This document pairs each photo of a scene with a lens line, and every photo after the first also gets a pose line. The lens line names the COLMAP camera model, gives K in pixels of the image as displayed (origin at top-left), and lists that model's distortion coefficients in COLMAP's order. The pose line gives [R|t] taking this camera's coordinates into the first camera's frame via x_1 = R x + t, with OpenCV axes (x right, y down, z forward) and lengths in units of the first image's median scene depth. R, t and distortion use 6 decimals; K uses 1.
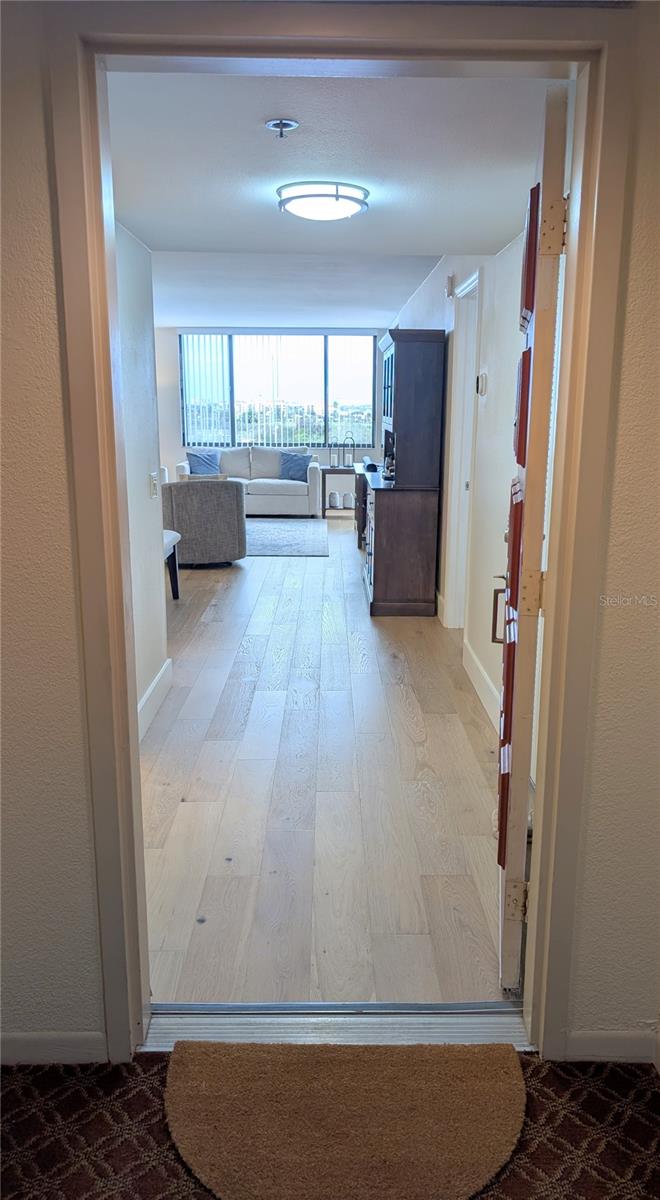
lens RADIAL K [[861.5, 0, 330.0], [0, 861.5, 600.0], [0, 0, 1]] dist [0.005203, 0.000840]
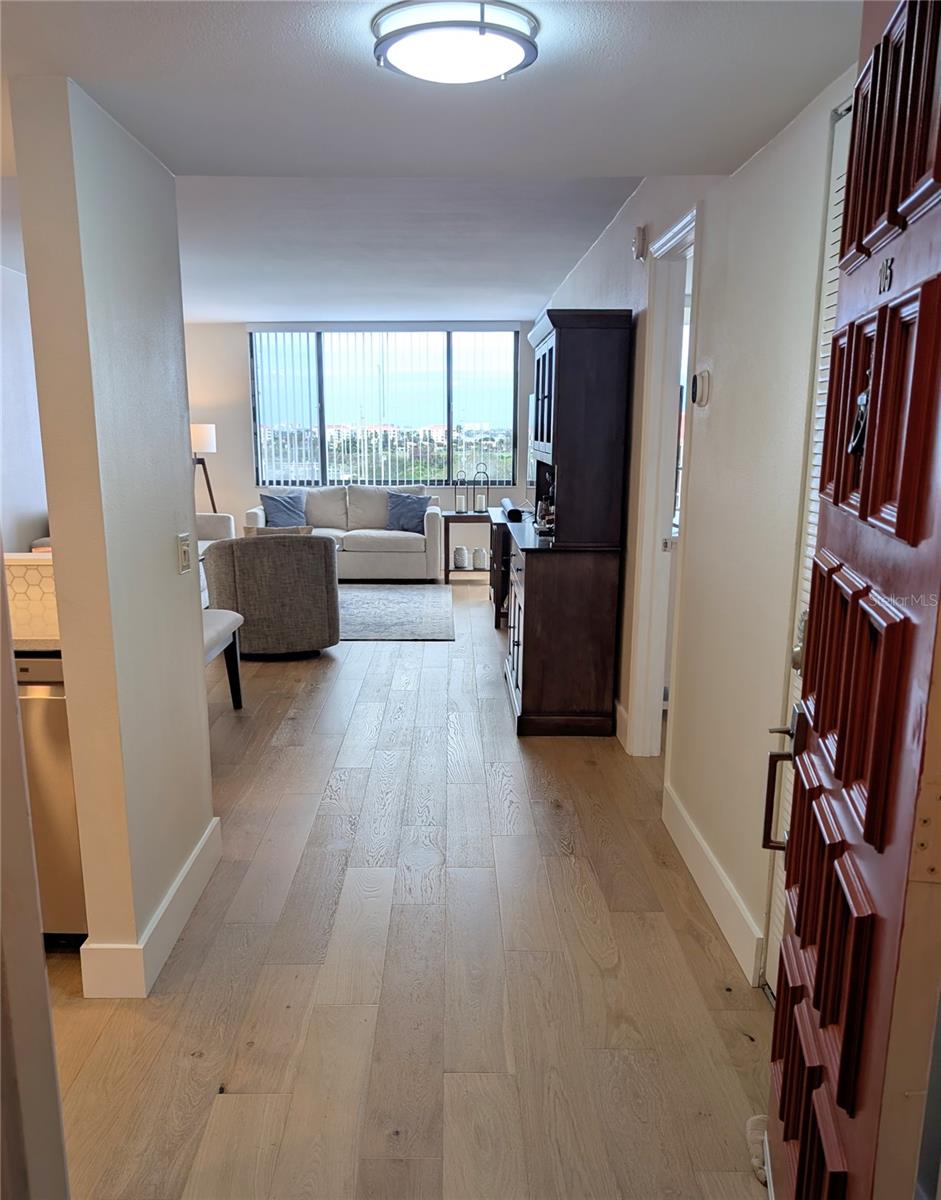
lens RADIAL K [[946.7, 0, 419.6], [0, 946.7, 690.1], [0, 0, 1]] dist [-0.004741, -0.006395]
pose [[0.999580, -0.001376, -0.028931, -0.008470], [0.002611, 0.999086, 0.042674, -0.044607], [0.028846, -0.042731, 0.998670, 0.220864]]
